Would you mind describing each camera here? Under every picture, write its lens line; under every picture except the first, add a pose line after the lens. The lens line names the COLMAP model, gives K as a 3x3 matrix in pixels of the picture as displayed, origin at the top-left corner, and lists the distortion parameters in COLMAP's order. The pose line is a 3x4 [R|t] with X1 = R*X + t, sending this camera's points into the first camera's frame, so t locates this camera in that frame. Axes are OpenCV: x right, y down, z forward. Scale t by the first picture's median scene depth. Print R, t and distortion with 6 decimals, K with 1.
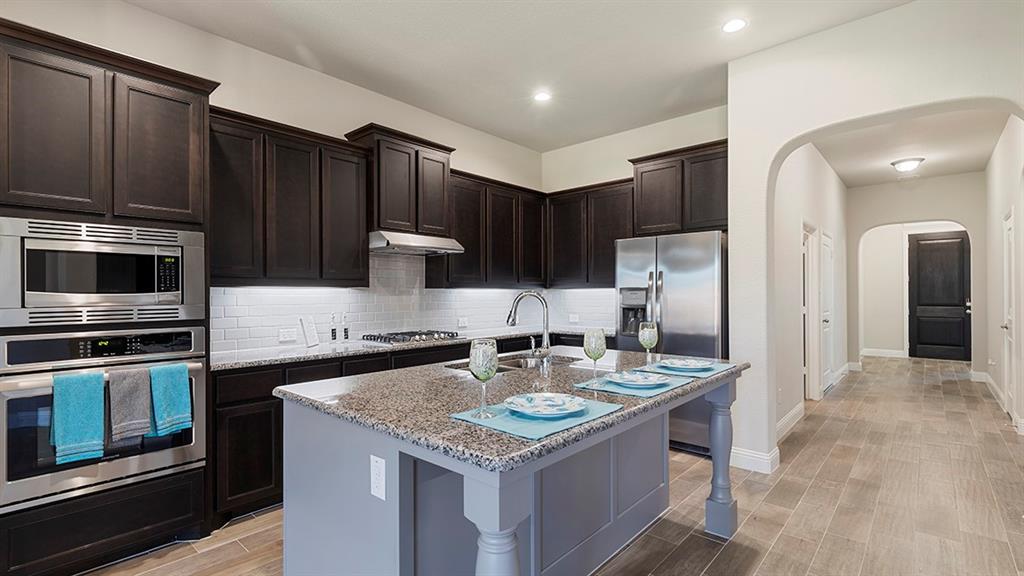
lens RADIAL K [[461.7, 0, 512.0], [0, 461.7, 288.0], [0, 0, 1]] dist [0.001702, 0.000139]
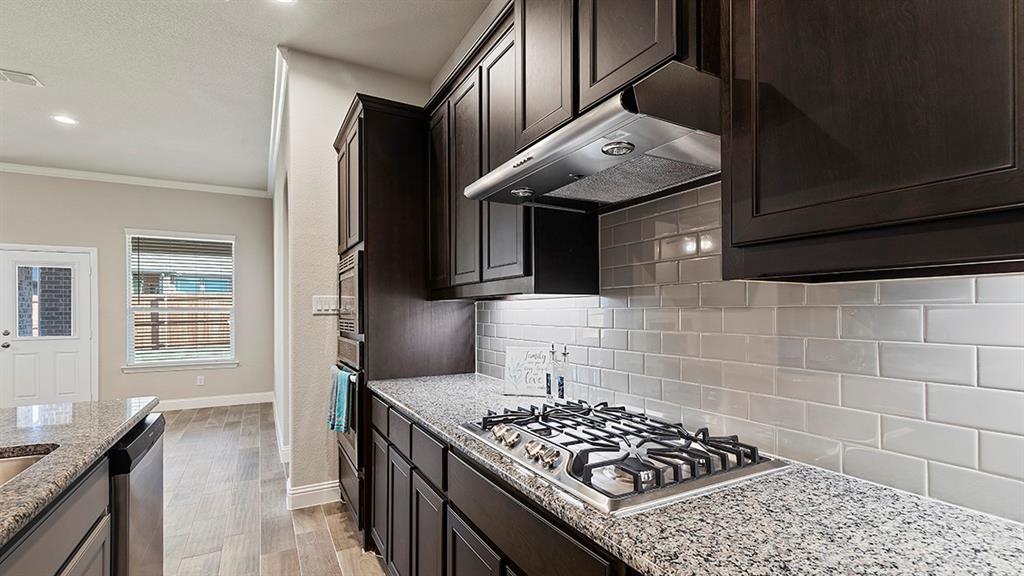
lens RADIAL K [[472.2, 0, 513.7], [0, 472.2, 310.6], [0, 0, 1]] dist [0.013626, 0.000255]
pose [[-0.339447, 0.007078, -0.940599, 0.129114], [0.021488, 0.999769, -0.000232, 0.013514], [0.940380, -0.020290, -0.339521, 1.070358]]
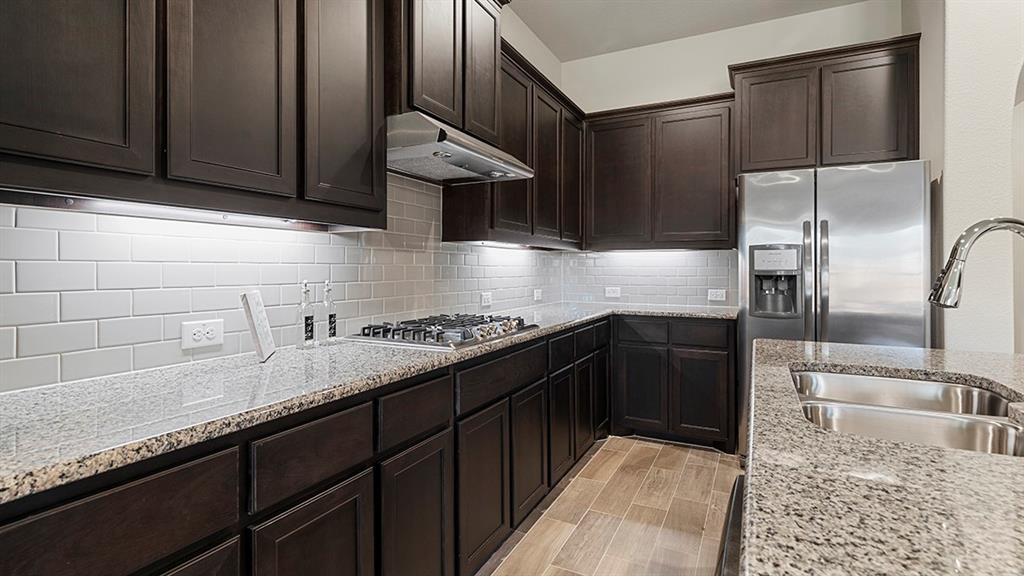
lens RADIAL K [[476.3, 0, 522.7], [0, 476.3, 267.5], [0, 0, 1]] dist [0.003377, 0.000156]
pose [[0.962285, 0.008207, 0.271920, -0.289248], [-0.011316, 0.999887, 0.009868, 0.030170], [-0.271809, -0.012572, 0.962269, 0.449163]]
